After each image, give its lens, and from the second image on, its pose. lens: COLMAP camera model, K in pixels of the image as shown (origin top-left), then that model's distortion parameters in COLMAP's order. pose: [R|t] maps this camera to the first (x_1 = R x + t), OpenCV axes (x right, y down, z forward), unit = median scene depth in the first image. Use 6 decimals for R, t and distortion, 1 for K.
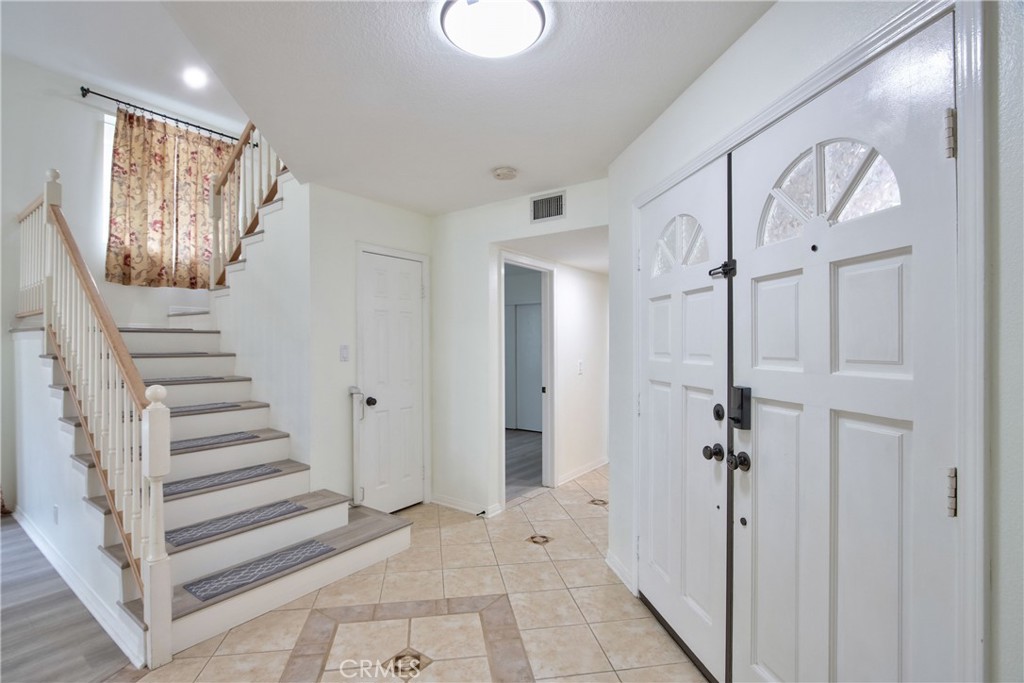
lens RADIAL K [[478.3, 0, 509.5], [0, 478.3, 343.7], [0, 0, 1]] dist [-0.014733, 0.001697]
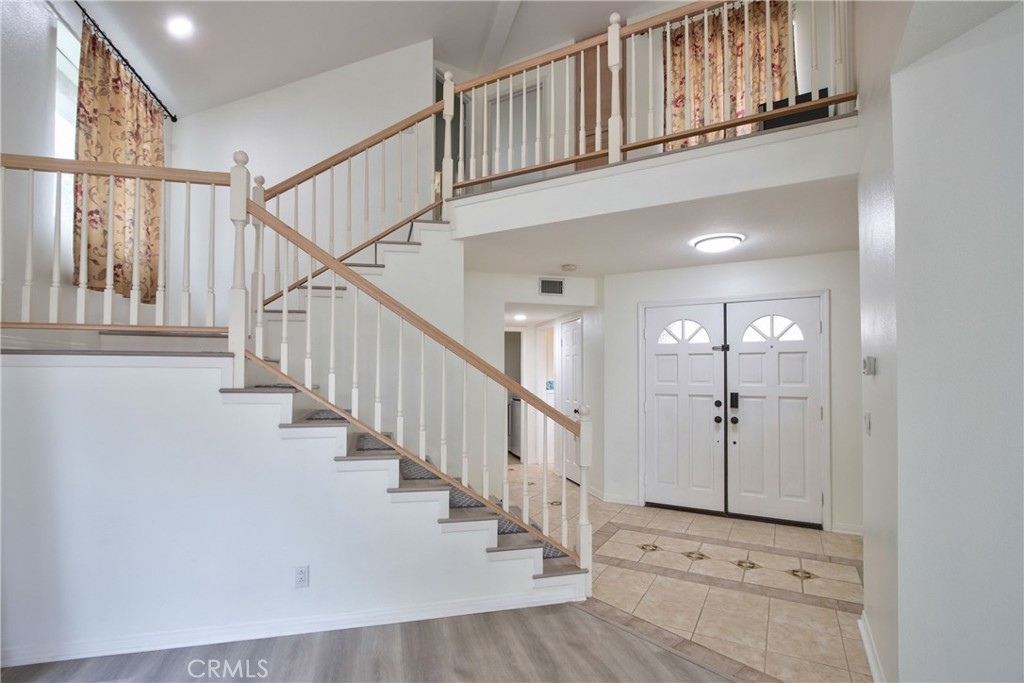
lens RADIAL K [[478.3, 0, 498.0], [0, 478.3, 367.9], [0, 0, 1]] dist [-0.014733, 0.001697]
pose [[0.635605, 0.015373, 0.771861, -2.195896], [-0.004813, 0.999861, -0.015951, 0.000438], [-0.771999, 0.006424, 0.635591, 0.286251]]
